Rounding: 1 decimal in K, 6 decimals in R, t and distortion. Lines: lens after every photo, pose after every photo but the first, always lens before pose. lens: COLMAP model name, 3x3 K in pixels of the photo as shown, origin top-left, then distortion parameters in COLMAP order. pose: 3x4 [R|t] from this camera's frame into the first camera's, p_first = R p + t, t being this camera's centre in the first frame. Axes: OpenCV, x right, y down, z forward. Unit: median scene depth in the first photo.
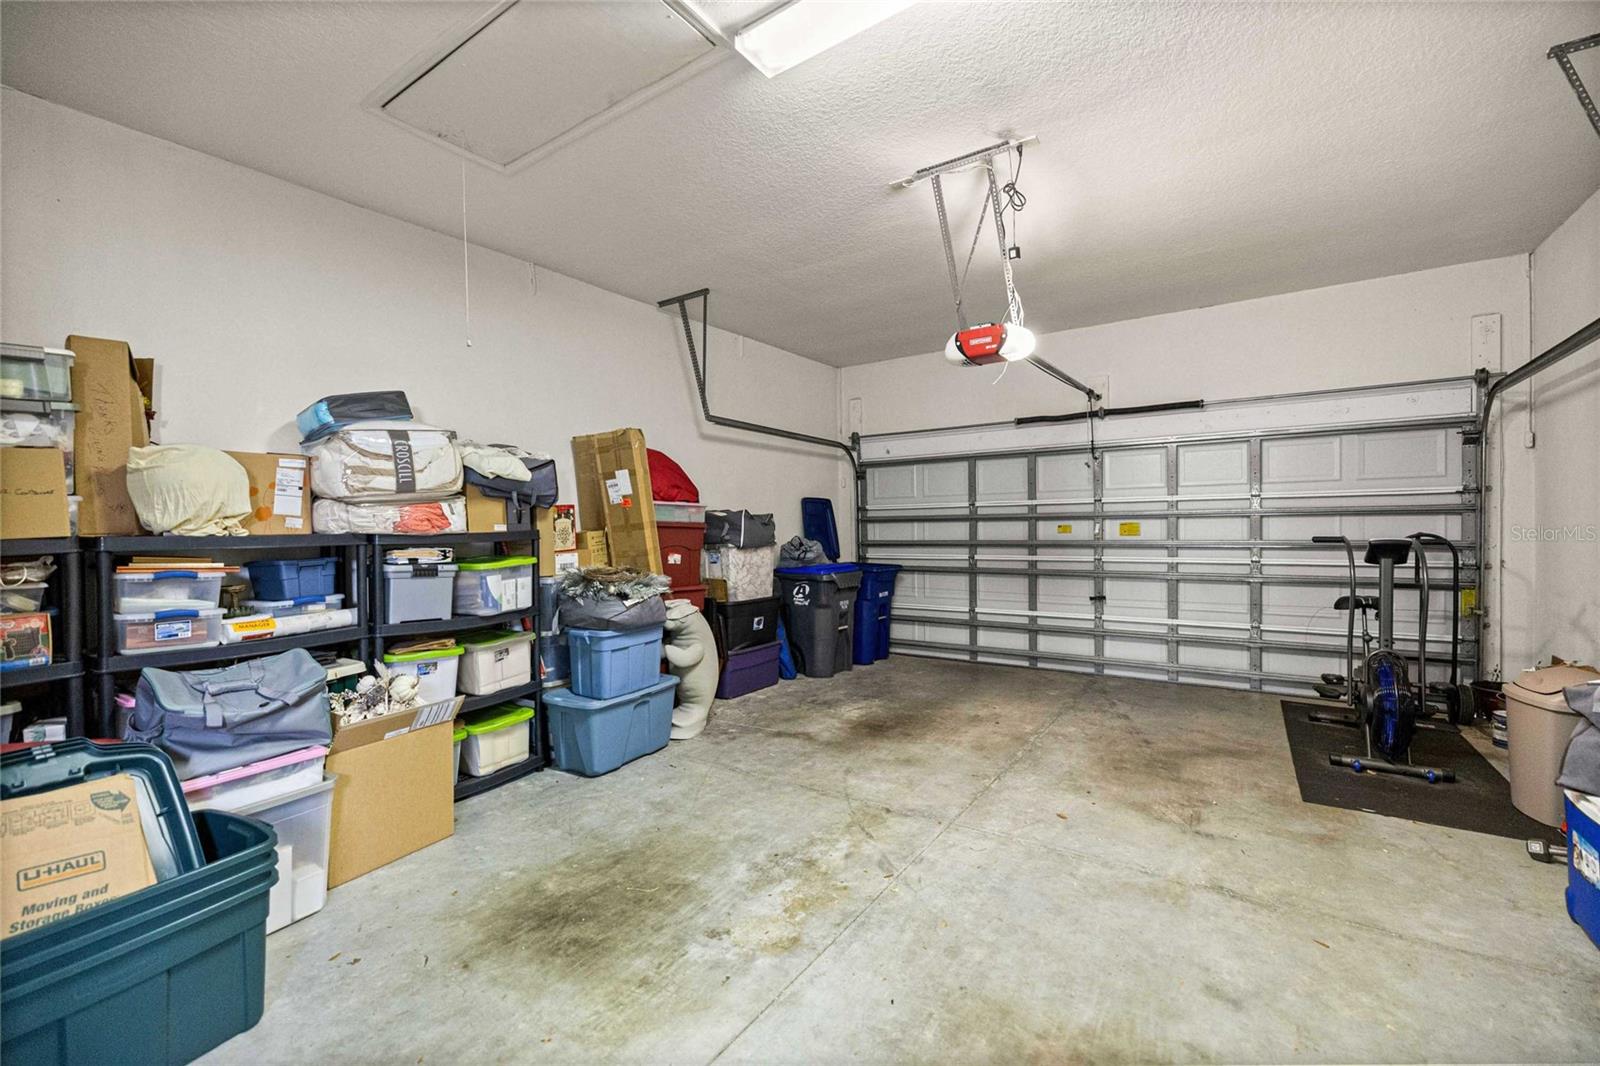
lens RADIAL K [[680.5, 0, 792.5], [0, 680.5, 522.6], [0, 0, 1]] dist [0.003146, 0.000351]
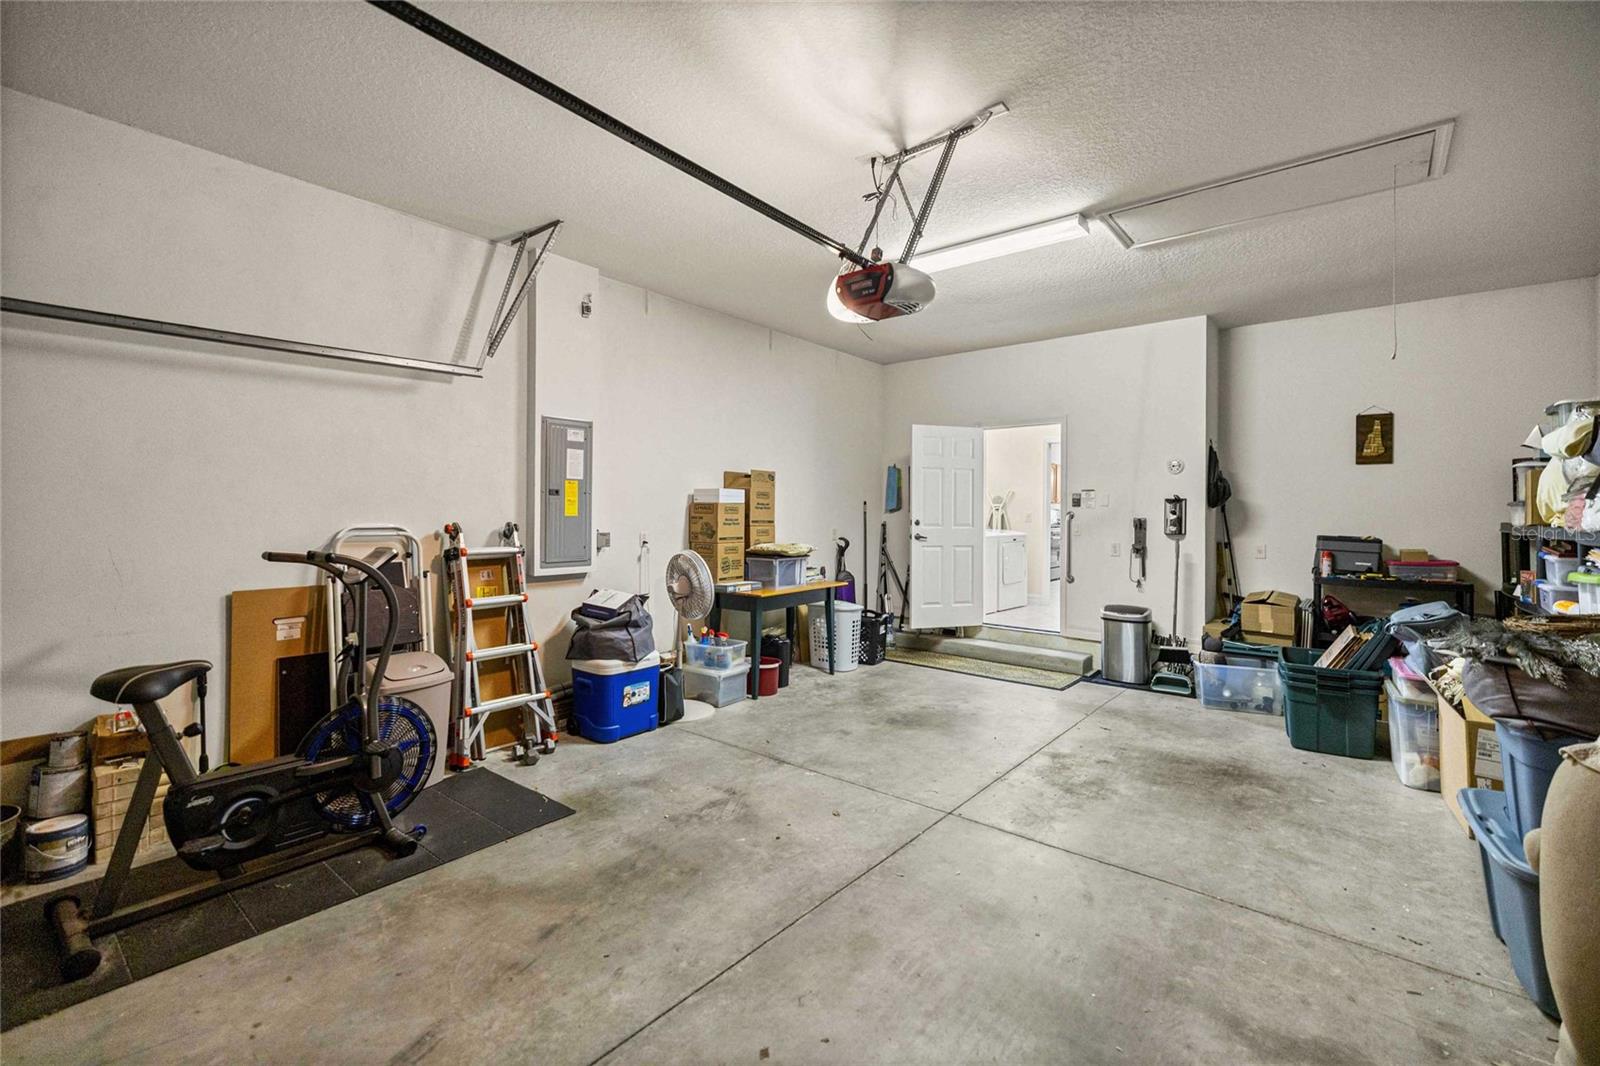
lens RADIAL K [[680.5, 0, 792.5], [0, 680.5, 522.6], [0, 0, 1]] dist [0.003146, 0.000351]
pose [[-0.995127, 0.008828, 0.098209, 0.361417], [0.009832, 0.999904, 0.009748, -0.012263], [-0.098114, 0.010666, -0.995118, 2.037612]]
